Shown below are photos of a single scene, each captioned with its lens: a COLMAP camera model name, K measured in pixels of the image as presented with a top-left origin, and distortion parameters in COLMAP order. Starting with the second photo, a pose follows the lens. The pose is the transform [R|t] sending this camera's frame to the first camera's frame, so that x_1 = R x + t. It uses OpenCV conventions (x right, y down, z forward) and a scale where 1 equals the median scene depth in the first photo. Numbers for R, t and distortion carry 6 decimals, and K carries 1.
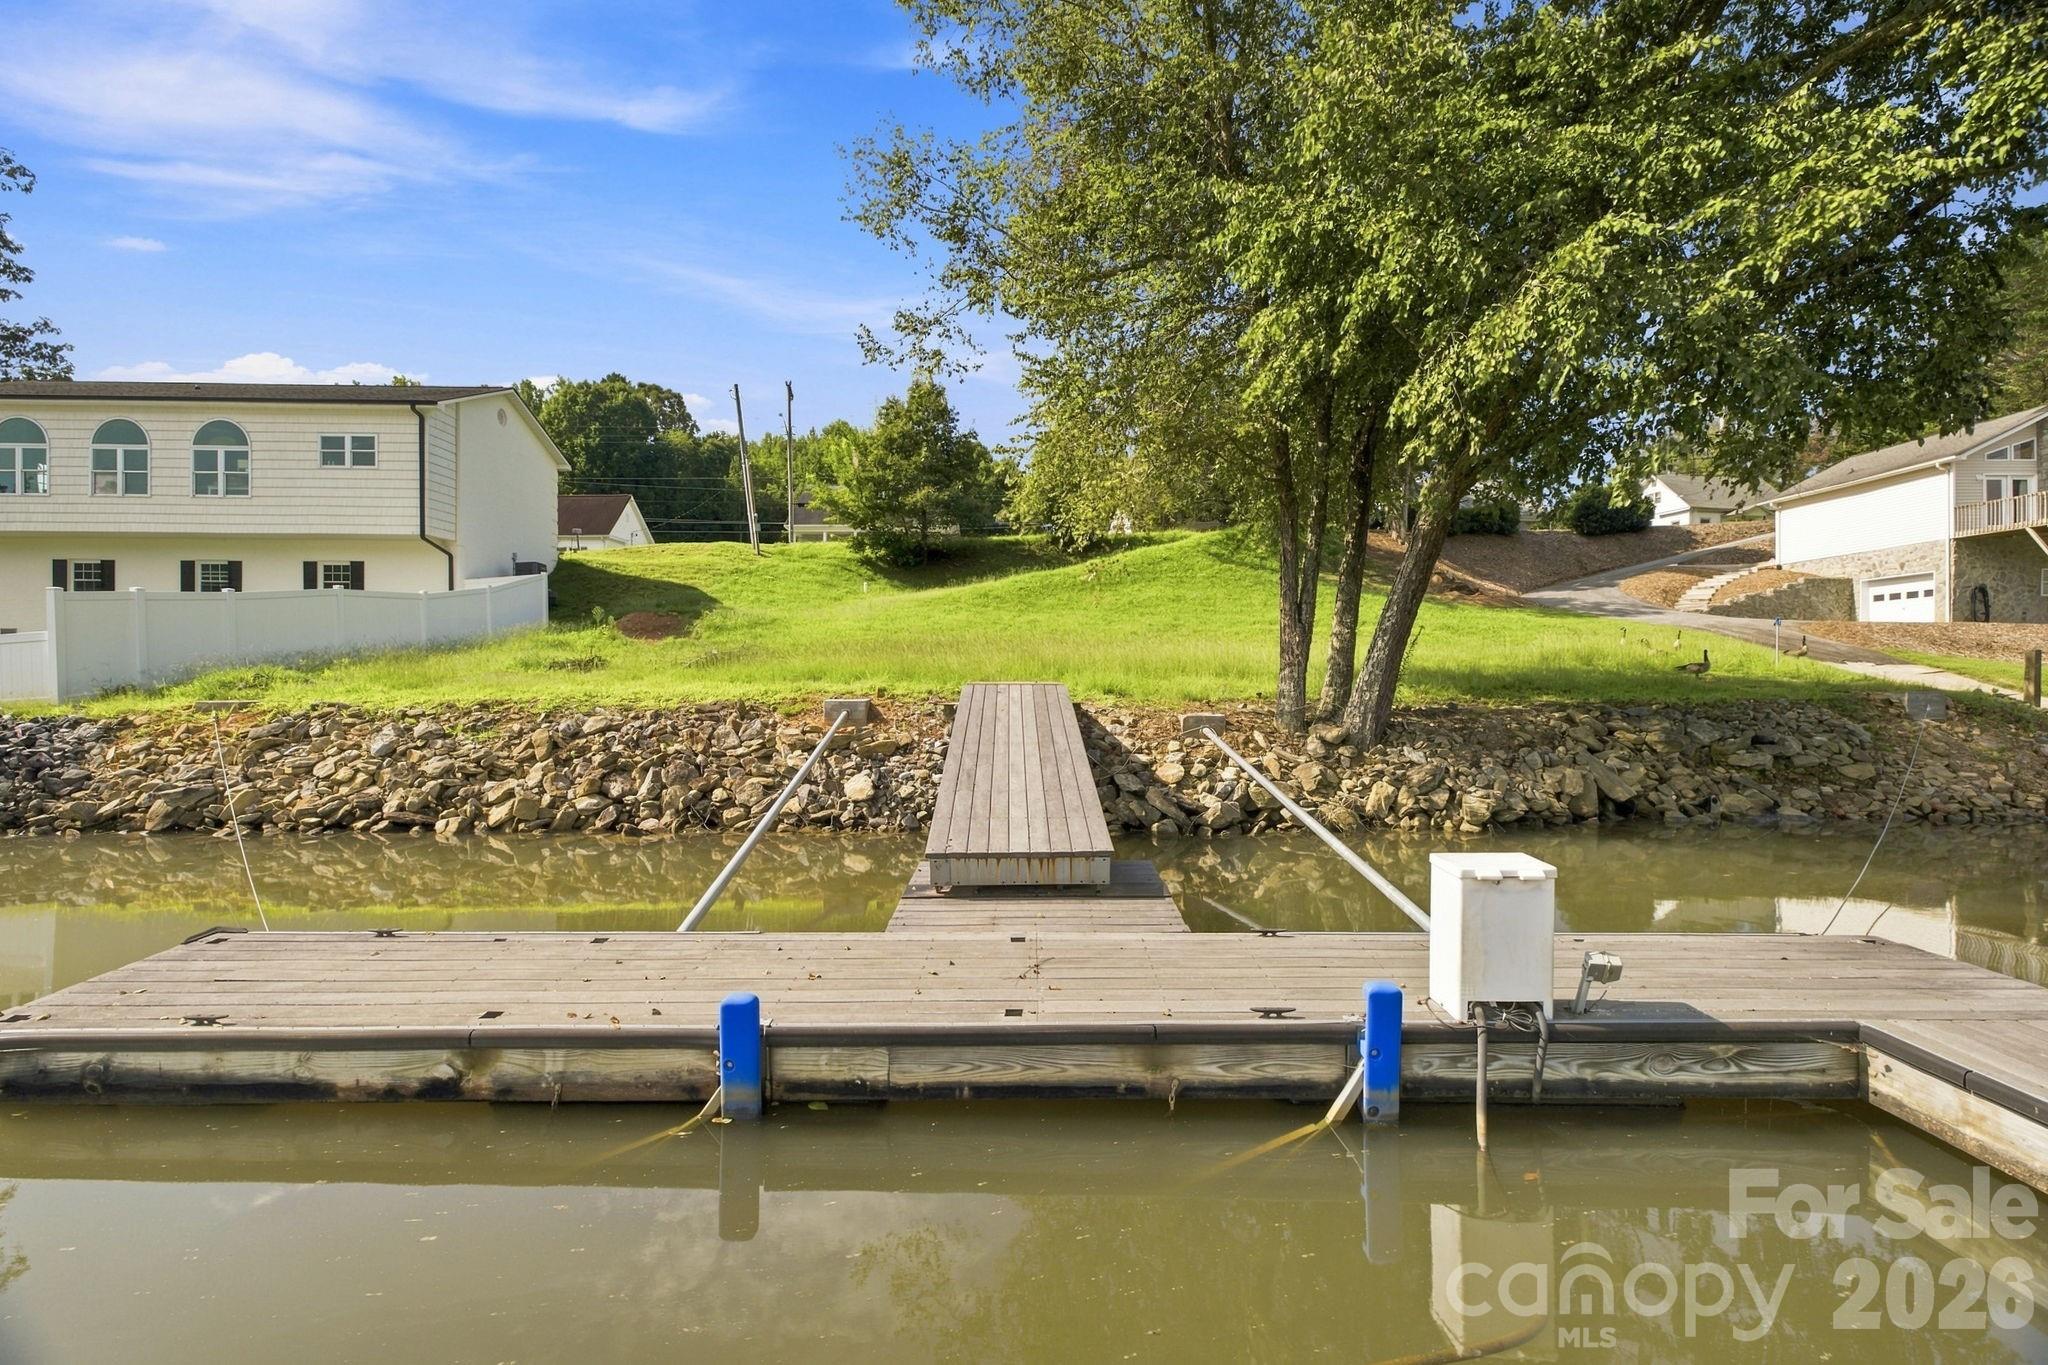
lens RADIAL K [[873.4, 0, 1024.0], [0, 873.4, 682.5], [0, 0, 1]] dist [0.003377, 0.000246]
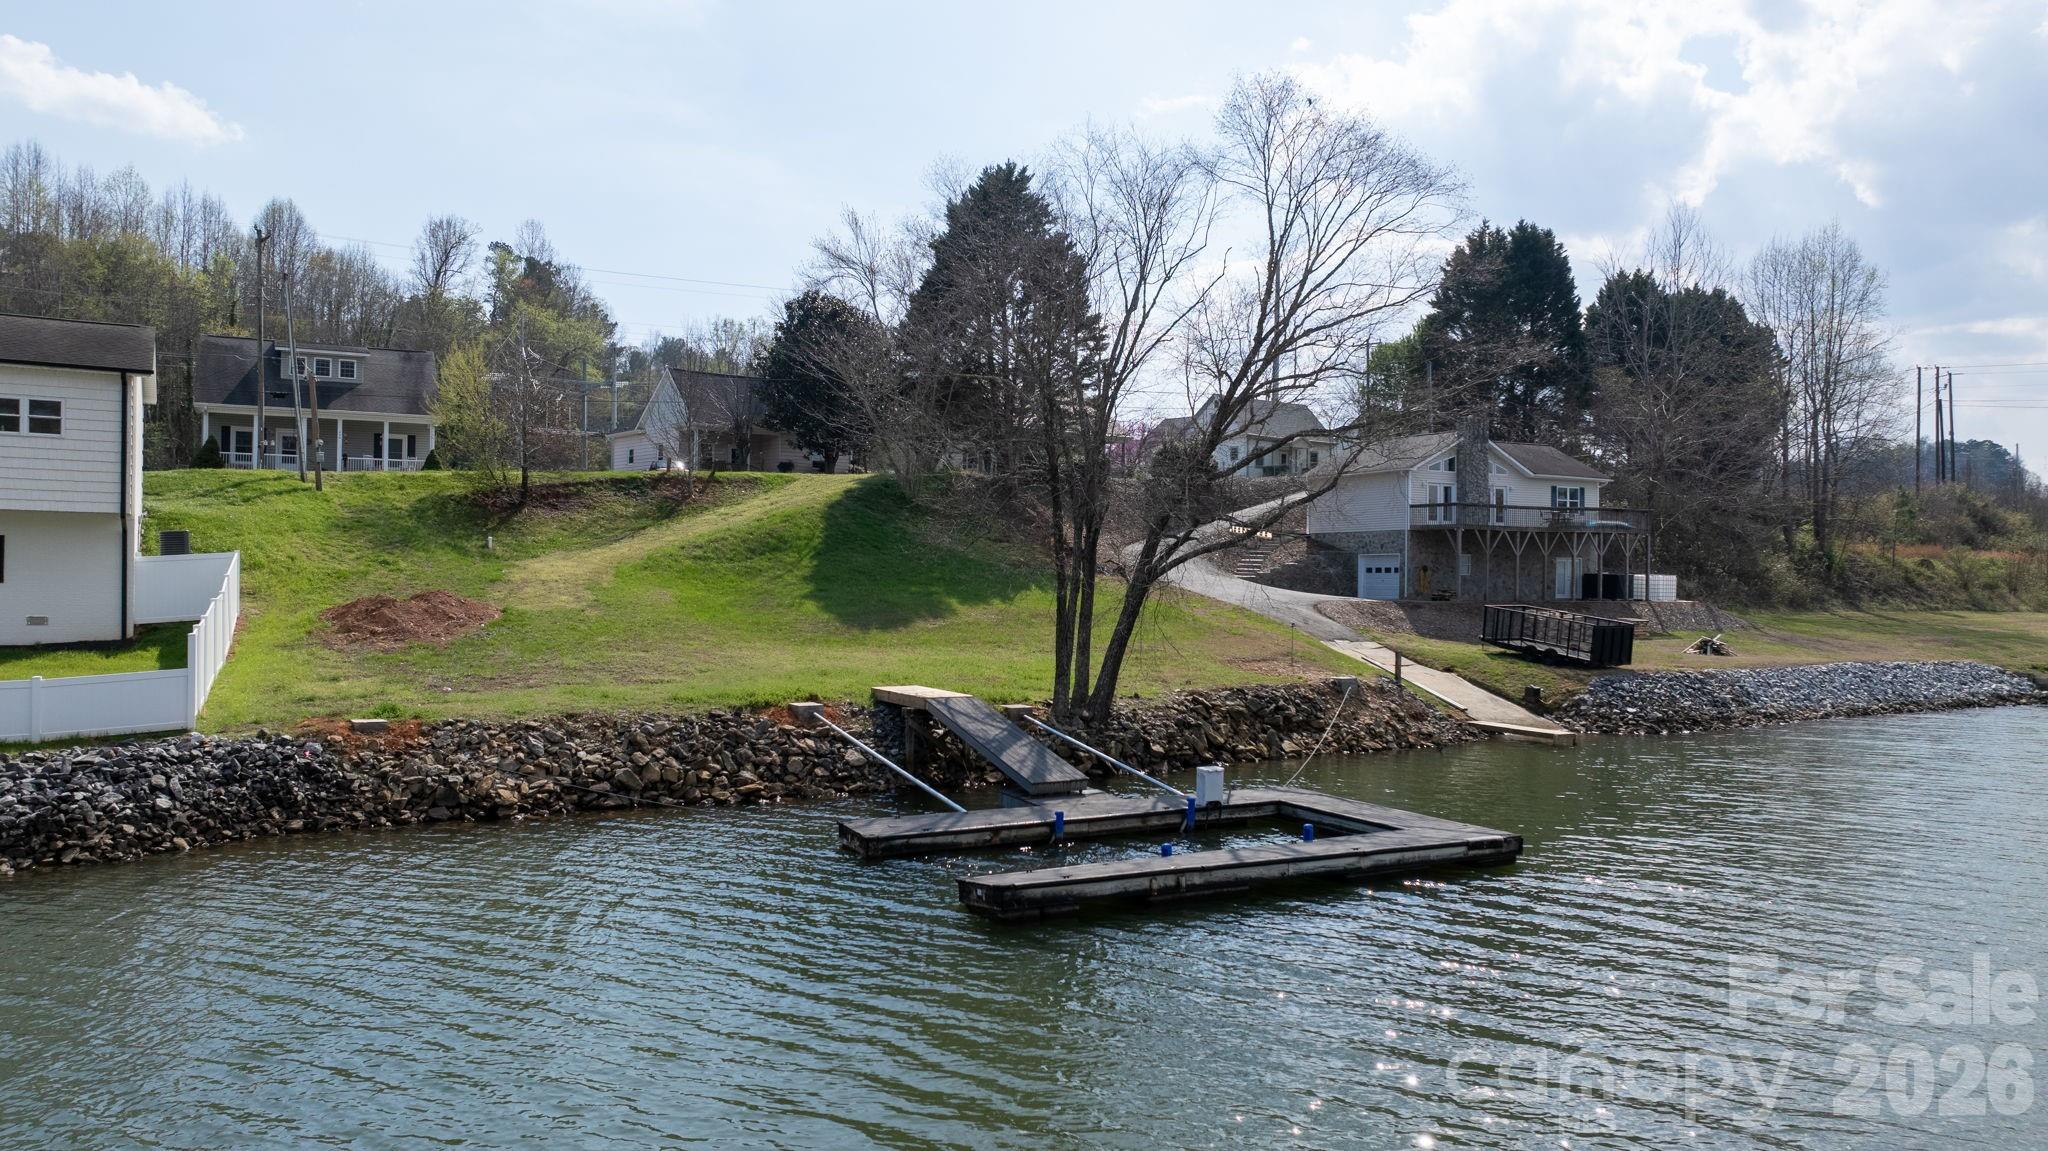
lens RADIAL K [[1427.8, 0, 1031.6], [0, 1427.8, 582.1], [0, 0, 1]] dist [-0.020471, 0.007470]
pose [[0.875107, 0.008005, 0.483863, -0.574902], [-0.010032, 0.999948, 0.001602, -0.110089], [-0.483825, -0.006256, 0.875142, -0.736881]]
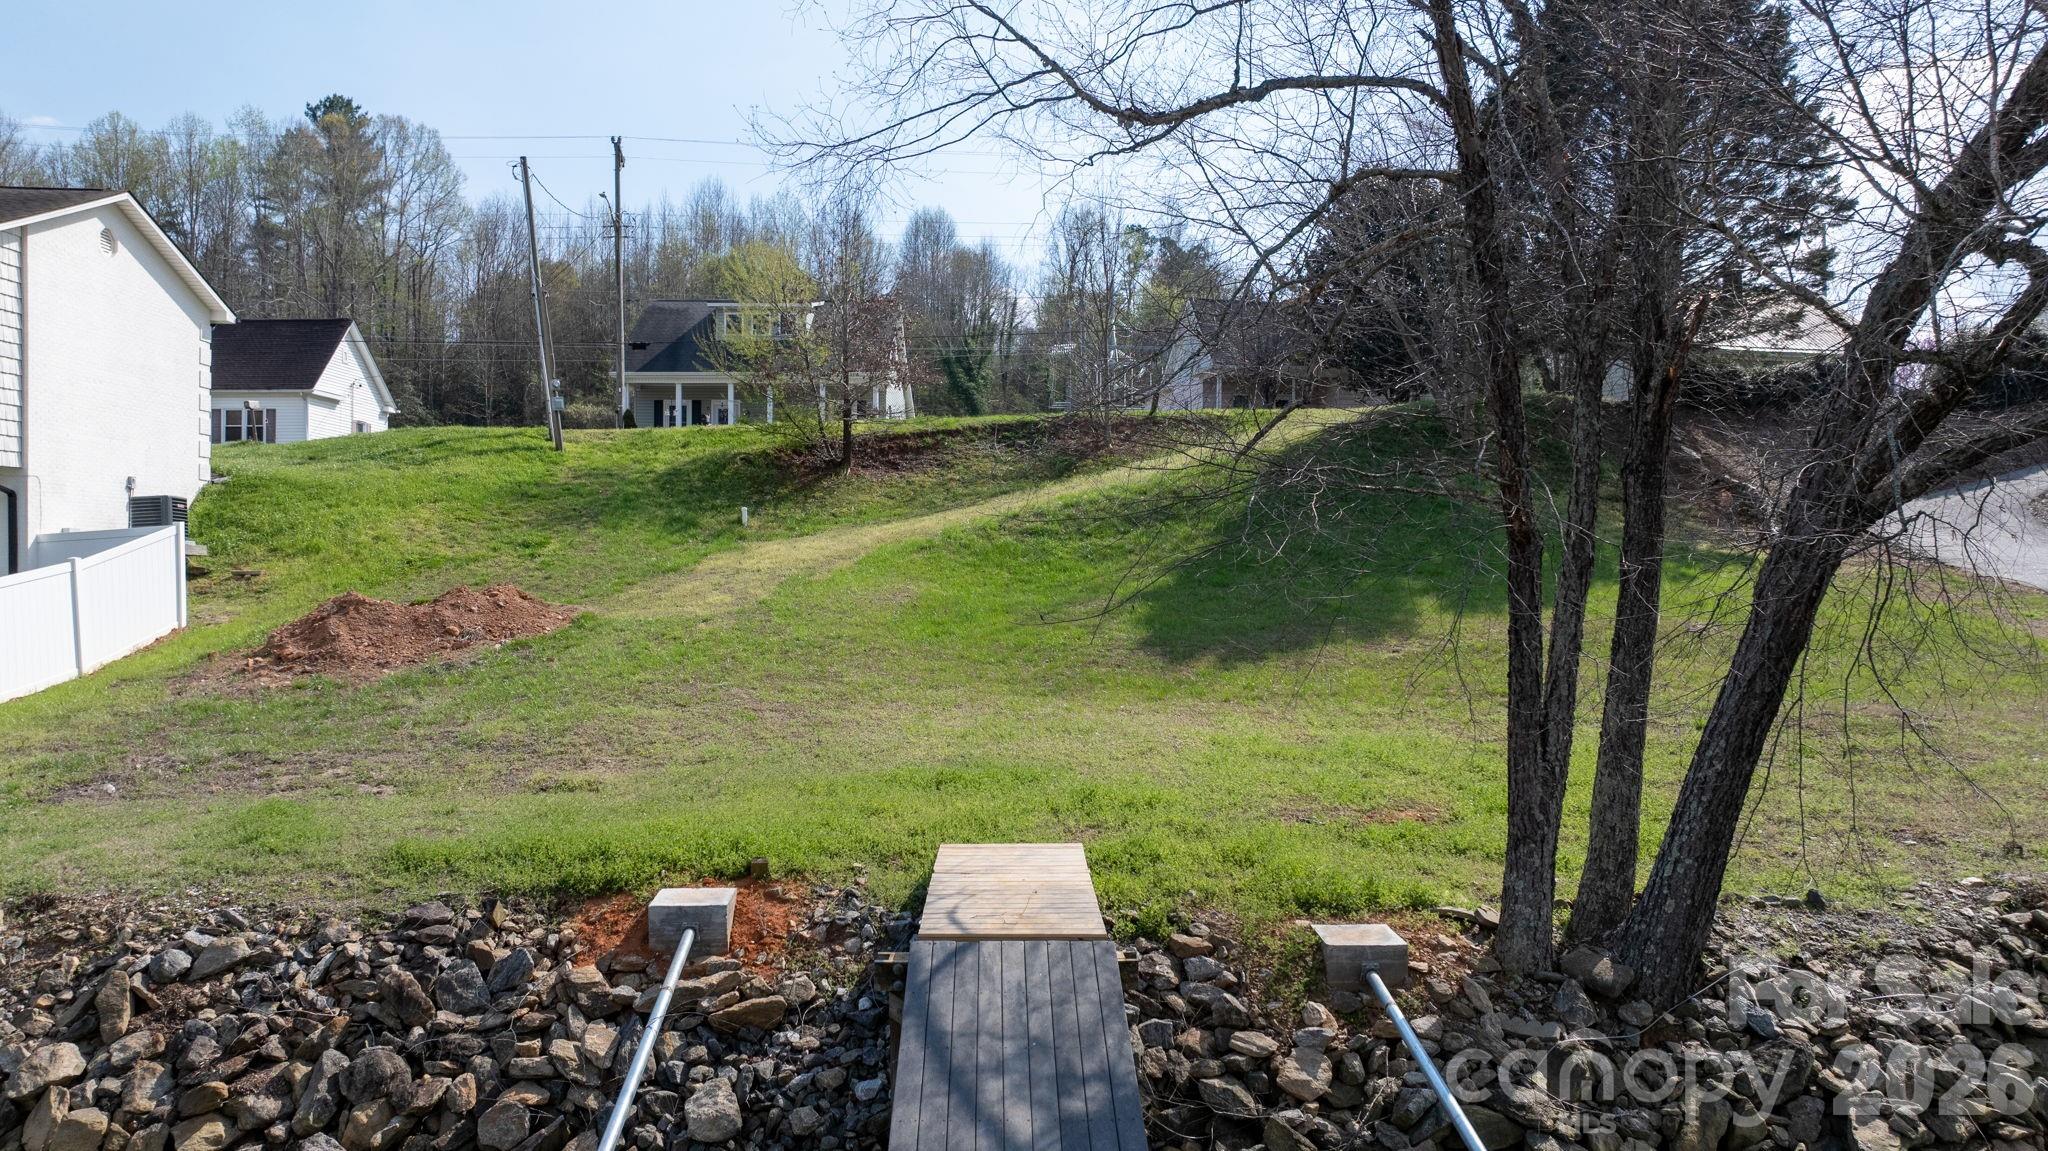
lens RADIAL K [[1448.9, 0, 1024.0], [0, 1448.9, 575.5], [0, 0, 1]] dist [-0.039342, 0.024781]
pose [[0.999961, 0.002293, 0.008475, -0.006029], [-0.002266, 0.999992, -0.003201, -0.095636], [-0.008482, 0.003182, 0.999959, 0.064540]]
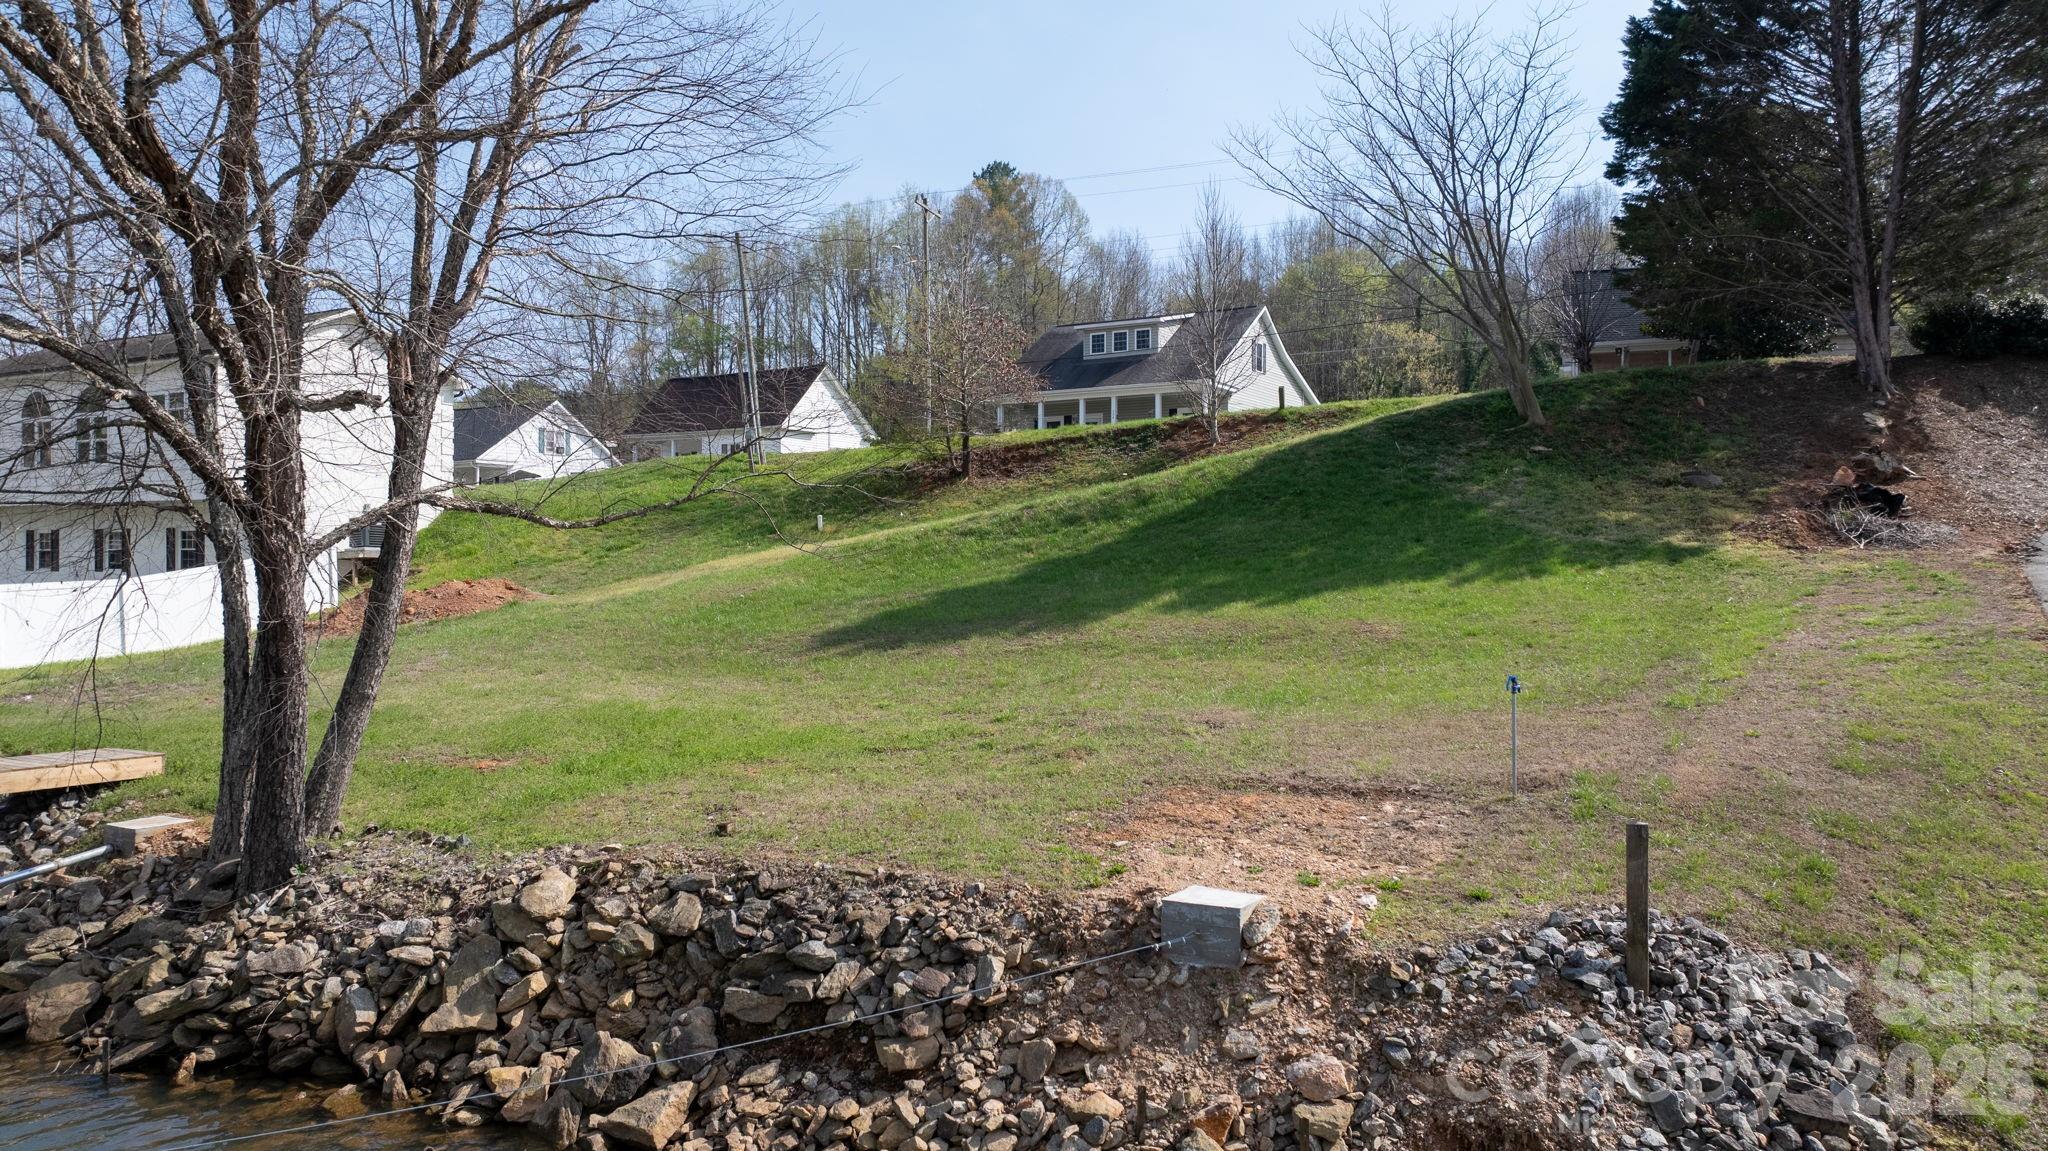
lens RADIAL K [[1427.8, 0, 1031.6], [0, 1427.8, 582.1], [0, 0, 1]] dist [-0.020471, 0.007470]
pose [[0.861995, 0.004310, -0.506898, 0.762606], [-0.003074, 0.999990, 0.003275, -0.095424], [0.506907, -0.001265, 0.862000, 0.186714]]
